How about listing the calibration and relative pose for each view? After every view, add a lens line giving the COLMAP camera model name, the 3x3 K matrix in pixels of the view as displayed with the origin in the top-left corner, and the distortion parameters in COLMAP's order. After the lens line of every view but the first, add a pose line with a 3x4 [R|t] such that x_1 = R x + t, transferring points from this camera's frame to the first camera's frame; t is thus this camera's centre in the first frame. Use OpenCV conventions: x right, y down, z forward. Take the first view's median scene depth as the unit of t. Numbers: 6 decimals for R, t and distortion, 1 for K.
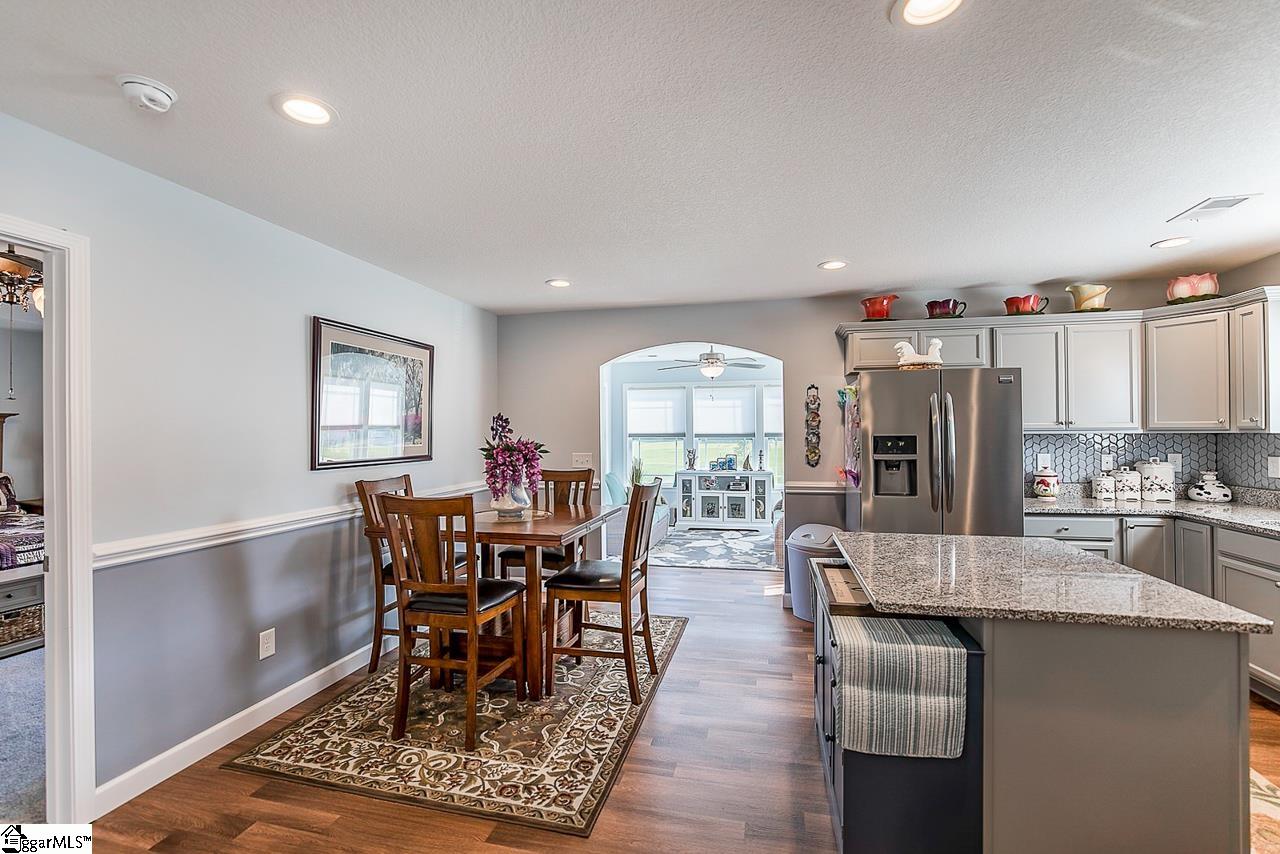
lens RADIAL K [[551.0, 0, 640.0], [0, 551.0, 427.0], [0, 0, 1]] dist [-0.048868, 0.016995]
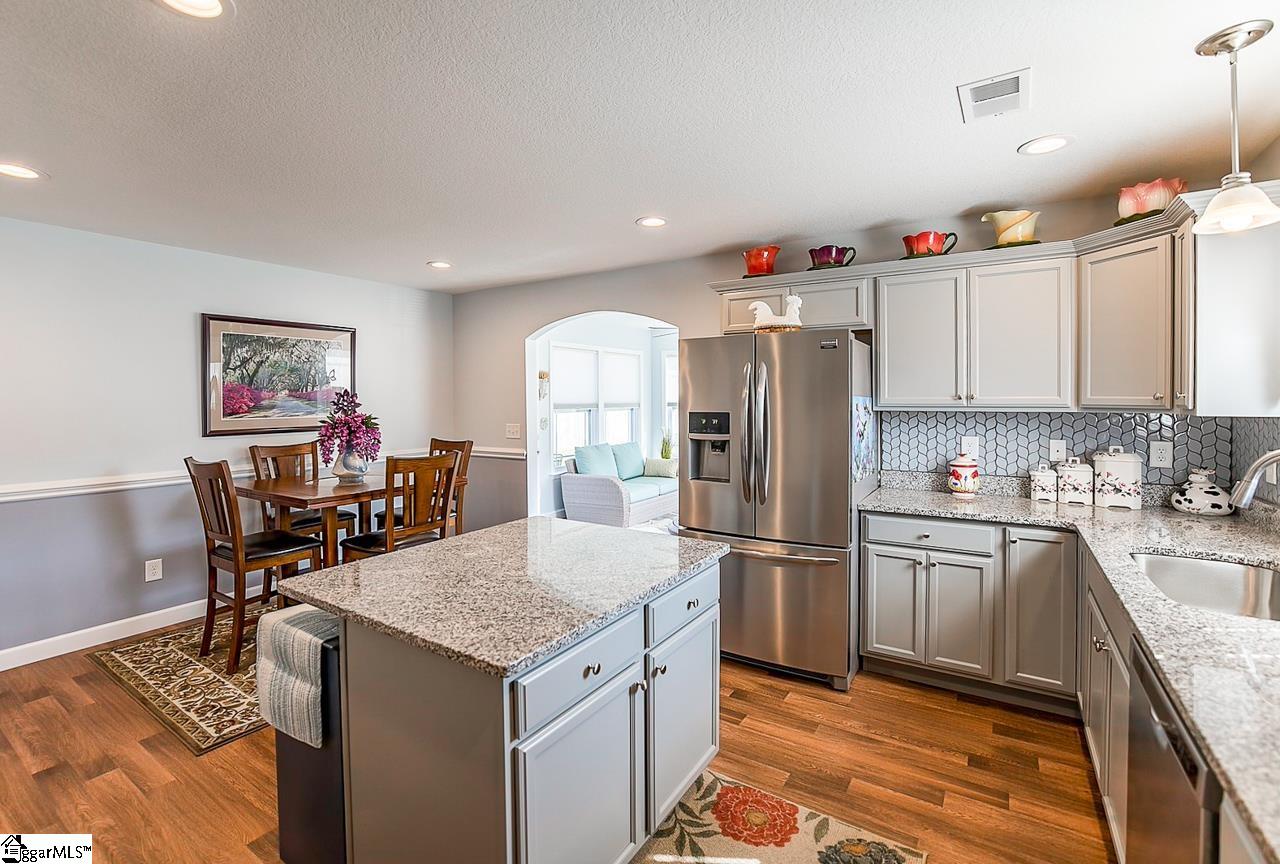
lens RADIAL K [[565.8, 0, 637.6], [0, 565.8, 405.2], [0, 0, 1]] dist [-0.036815, 0.010054]
pose [[0.943376, 0.005006, -0.331688, 0.616389], [0.002828, 0.999728, 0.023132, -0.015946], [0.331714, -0.022761, 0.943105, 0.102176]]
